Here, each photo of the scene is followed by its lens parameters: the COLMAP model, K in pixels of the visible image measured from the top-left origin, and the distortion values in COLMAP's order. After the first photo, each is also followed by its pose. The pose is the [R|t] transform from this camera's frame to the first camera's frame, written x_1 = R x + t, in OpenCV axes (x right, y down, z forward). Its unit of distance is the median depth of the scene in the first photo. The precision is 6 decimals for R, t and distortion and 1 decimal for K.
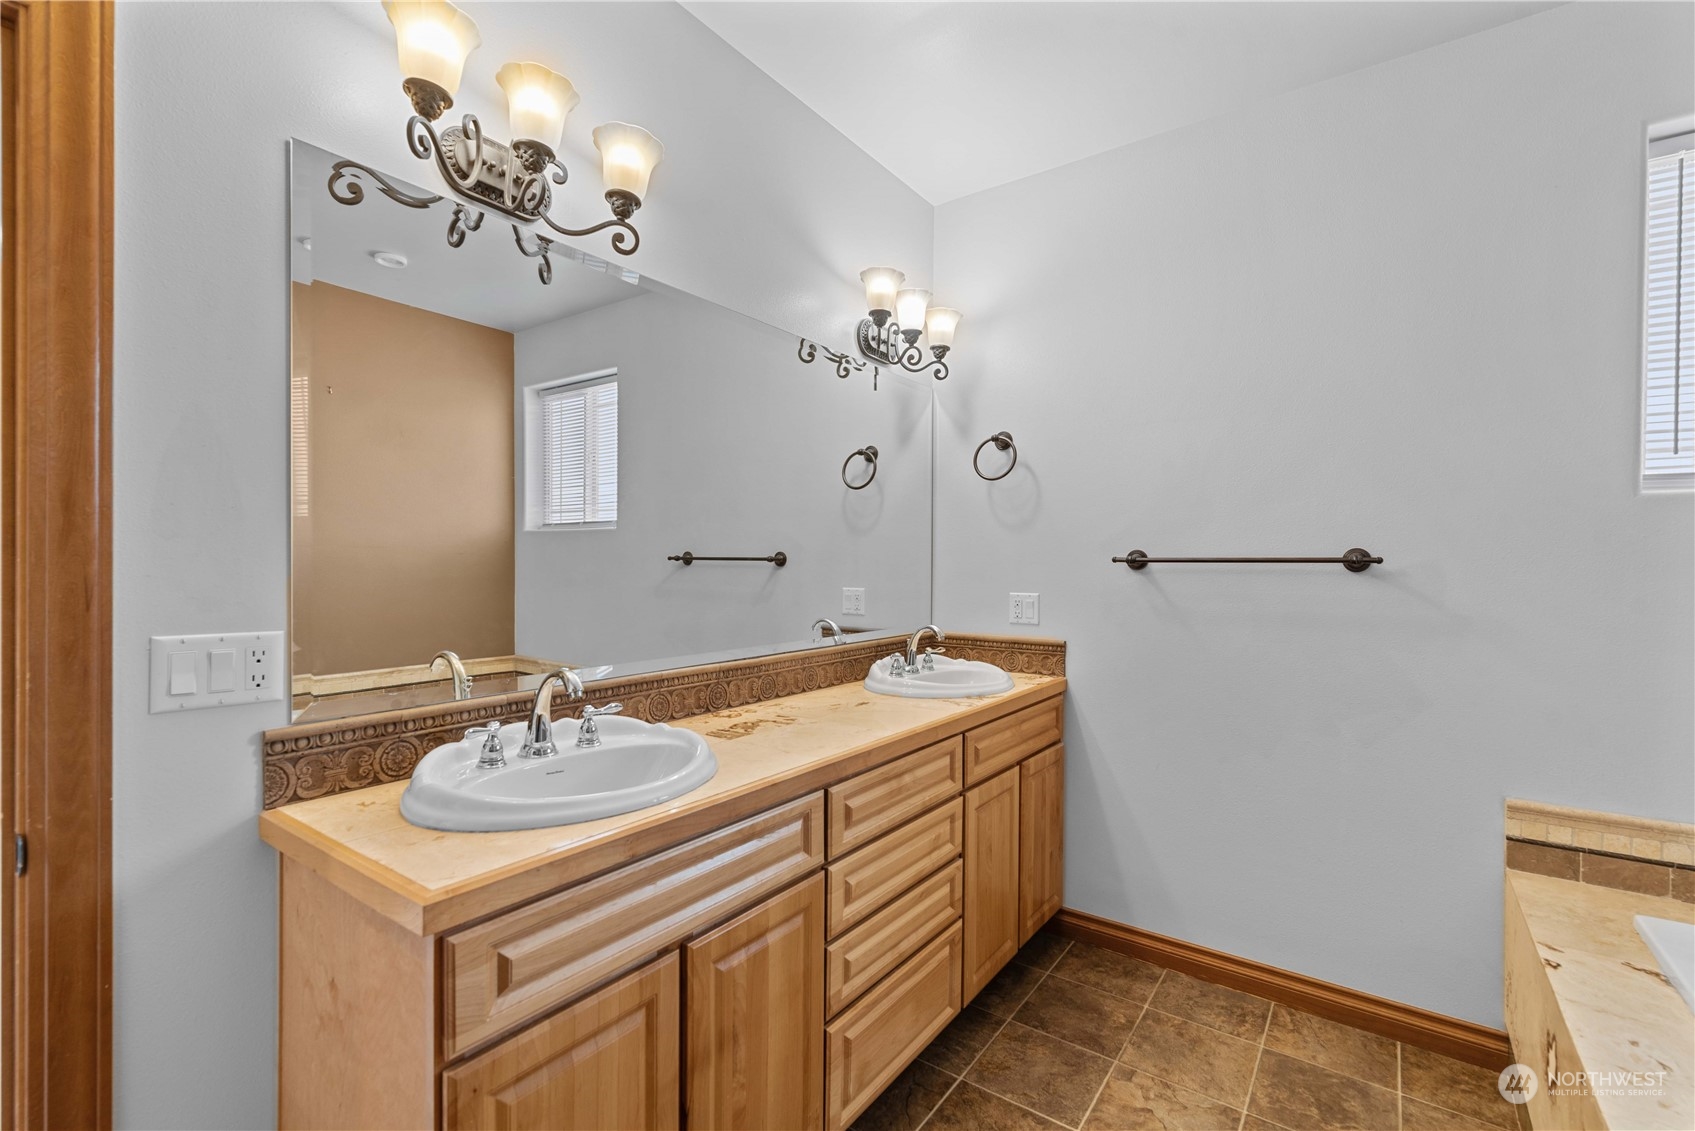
lens RADIAL K [[753.1, 0, 859.8], [0, 753.1, 559.0], [0, 0, 1]] dist [0.000904, 0.000314]
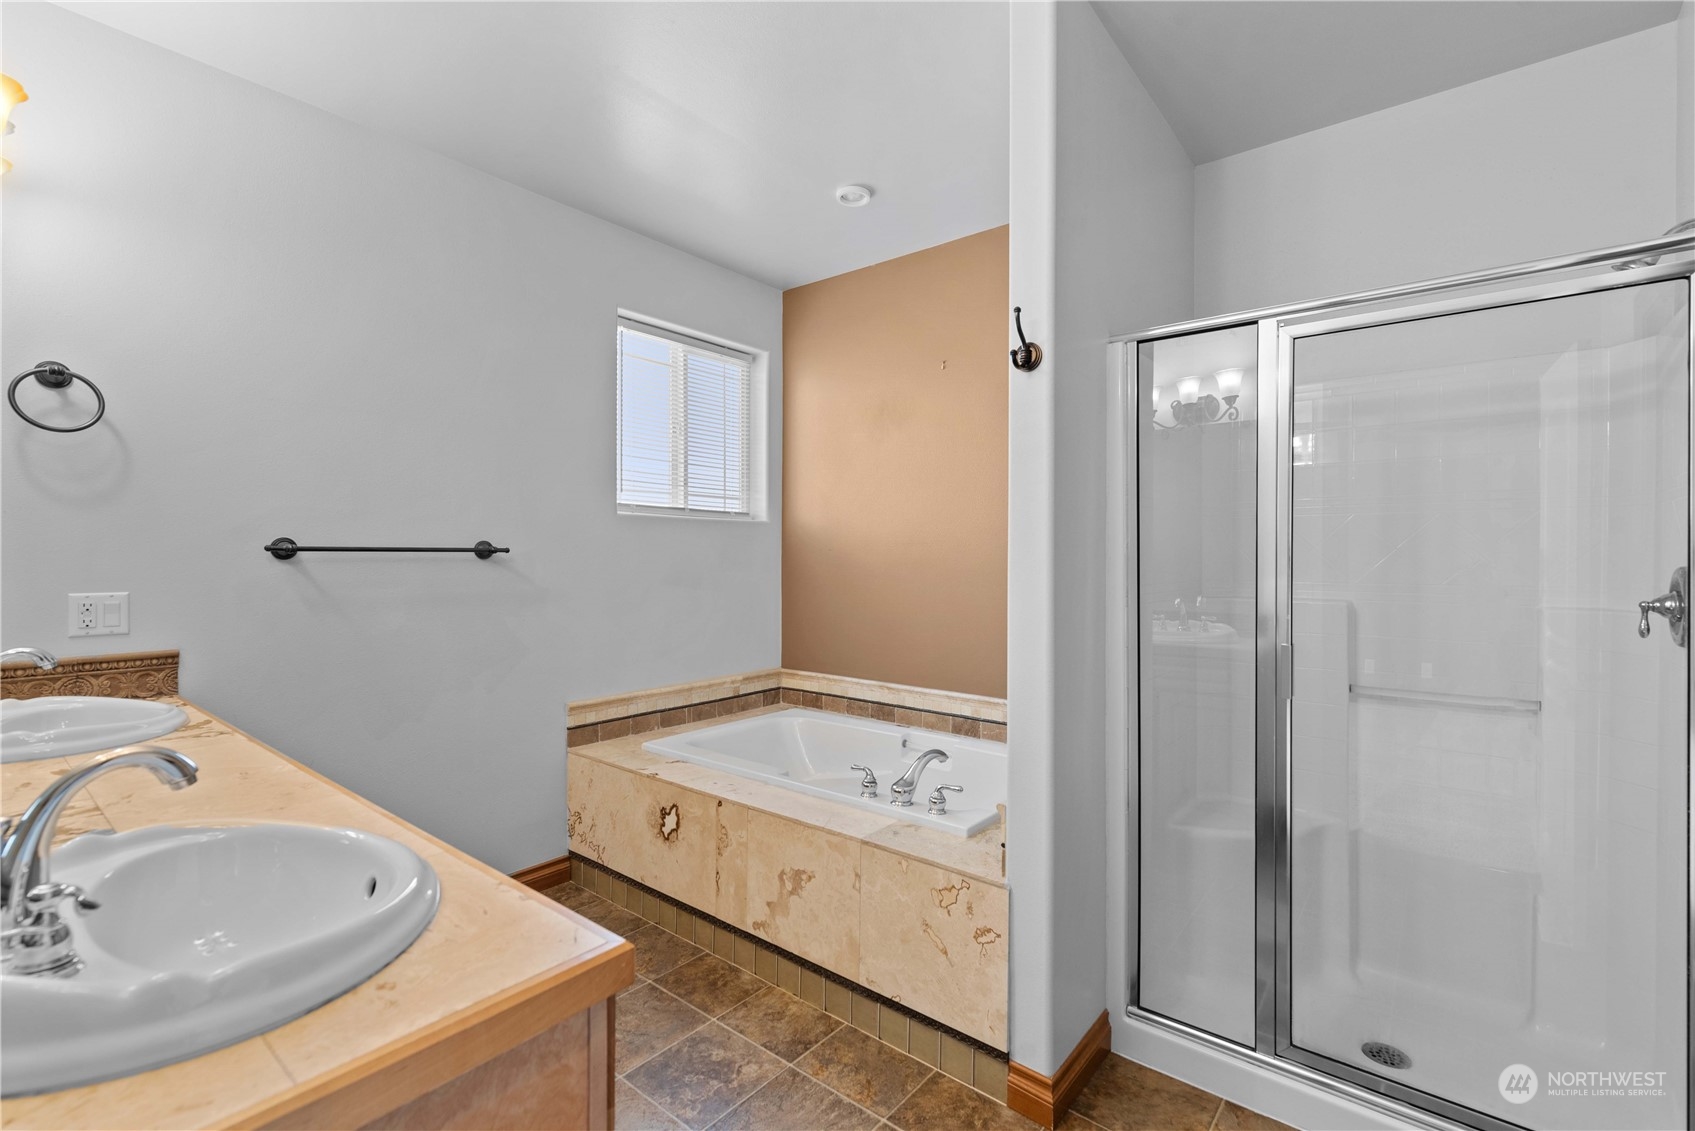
lens RADIAL K [[731.7, 0, 853.1], [0, 731.7, 547.5], [0, 0, 1]] dist [-0.000846, 0.000101]
pose [[0.065757, 0.009731, 0.997788, -0.610617], [-0.002952, 0.999950, -0.009558, 0.008057], [-0.997831, -0.002317, 0.065782, 0.312508]]
